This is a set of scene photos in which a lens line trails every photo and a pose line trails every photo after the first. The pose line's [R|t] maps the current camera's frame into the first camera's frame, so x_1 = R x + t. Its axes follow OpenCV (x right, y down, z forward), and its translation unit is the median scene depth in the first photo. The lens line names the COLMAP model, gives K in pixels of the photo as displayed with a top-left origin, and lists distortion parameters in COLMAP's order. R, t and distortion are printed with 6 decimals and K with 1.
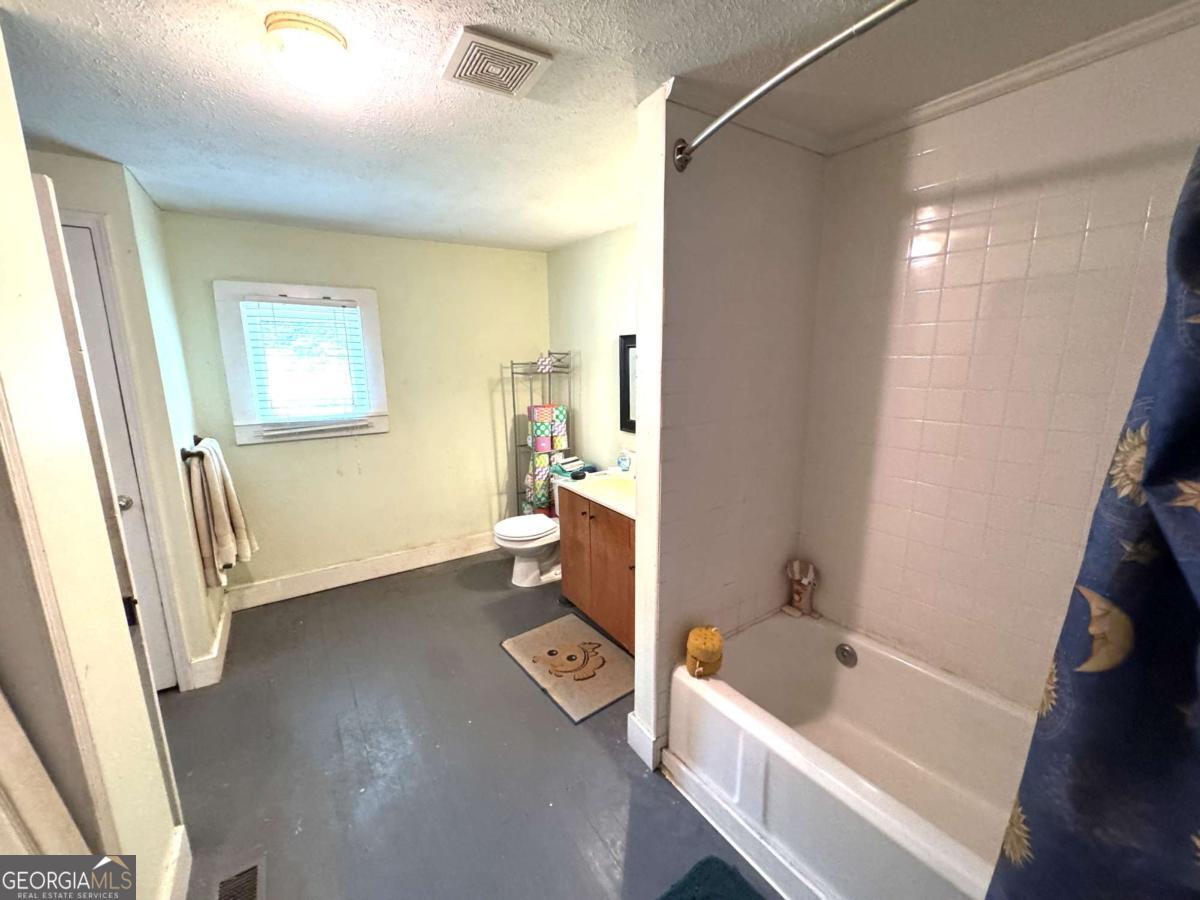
lens RADIAL K [[478.6, 0, 600.0], [0, 478.6, 450.0], [0, 0, 1]] dist [-0.000101, -0.000025]
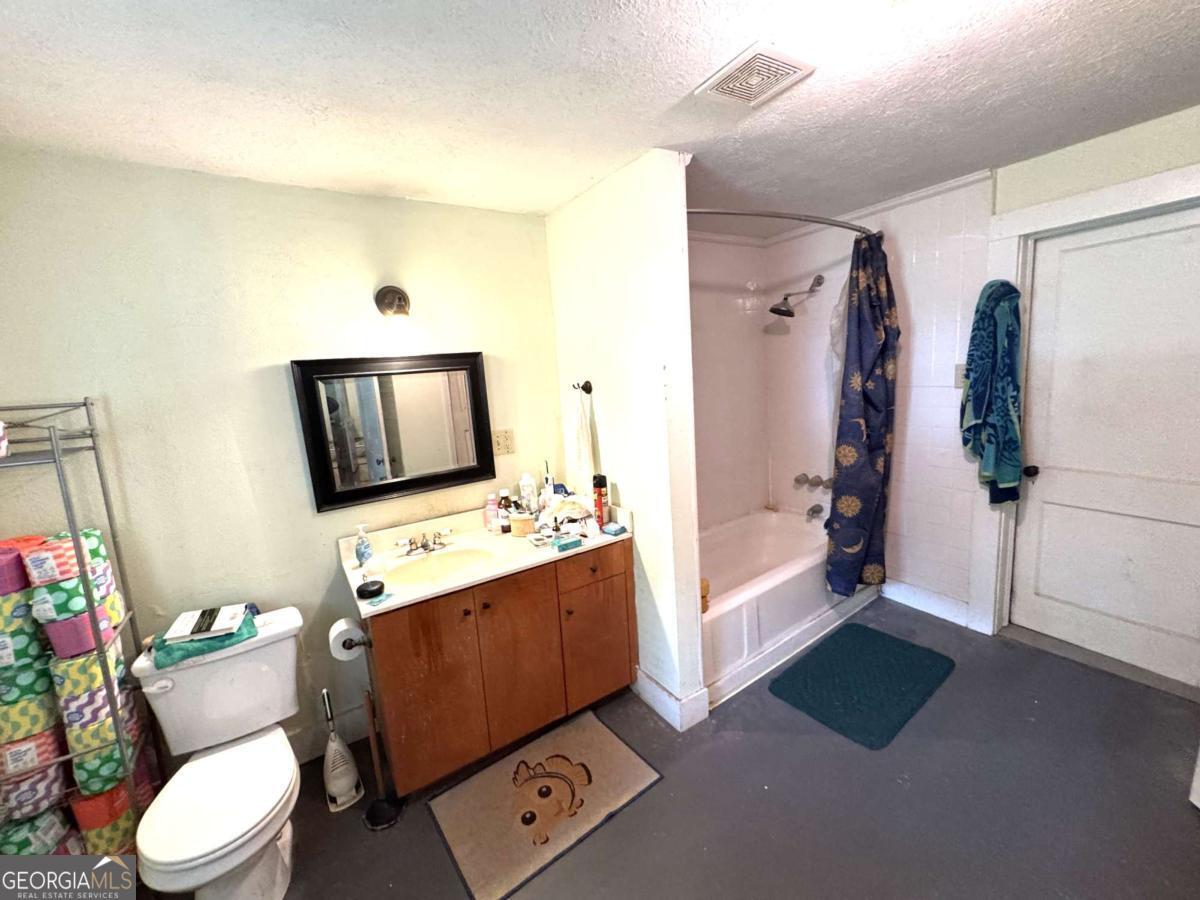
lens RADIAL K [[478.6, 0, 600.0], [0, 478.6, 450.0], [0, 0, 1]] dist [-0.000101, -0.000025]
pose [[0.009661, -0.155185, 0.987838, -0.731225], [0.262262, 0.953695, 0.147257, -0.150182], [-0.964948, 0.257649, 0.049913, 0.792937]]
